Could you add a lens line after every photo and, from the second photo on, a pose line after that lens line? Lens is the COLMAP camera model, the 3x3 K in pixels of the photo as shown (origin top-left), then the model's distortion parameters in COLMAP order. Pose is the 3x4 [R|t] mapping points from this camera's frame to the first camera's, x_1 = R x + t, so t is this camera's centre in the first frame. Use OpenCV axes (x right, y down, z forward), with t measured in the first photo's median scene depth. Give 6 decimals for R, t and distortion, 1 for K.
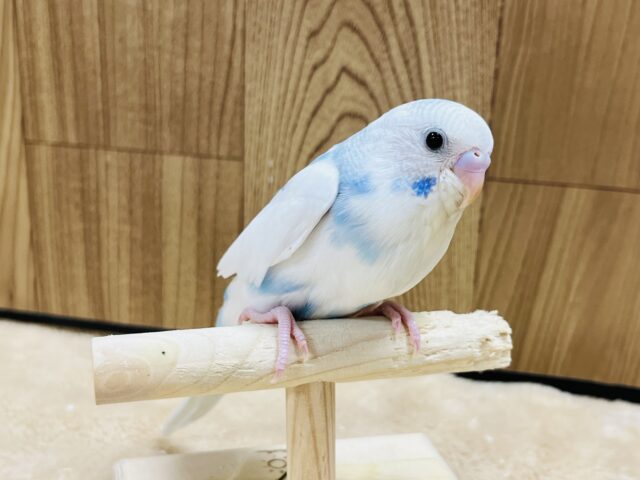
lens RADIAL K [[827.8, 0, 321.0], [0, 827.8, 226.7], [0, 0, 1]] dist [0.101683, -0.443266]
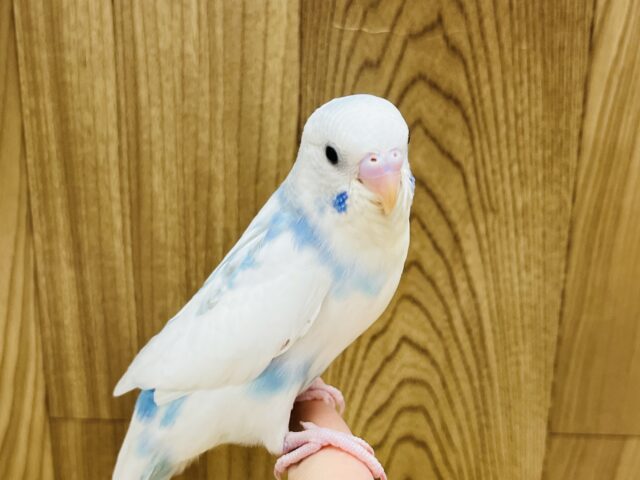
lens RADIAL K [[827.8, 0, 321.0], [0, 827.8, 226.7], [0, 0, 1]] dist [0.101683, -0.443266]
pose [[0.984819, -0.068897, 0.159325, -0.215608], [0.069880, 0.997555, -0.000569, -0.327600], [-0.158896, 0.011694, 0.987226, 0.049807]]
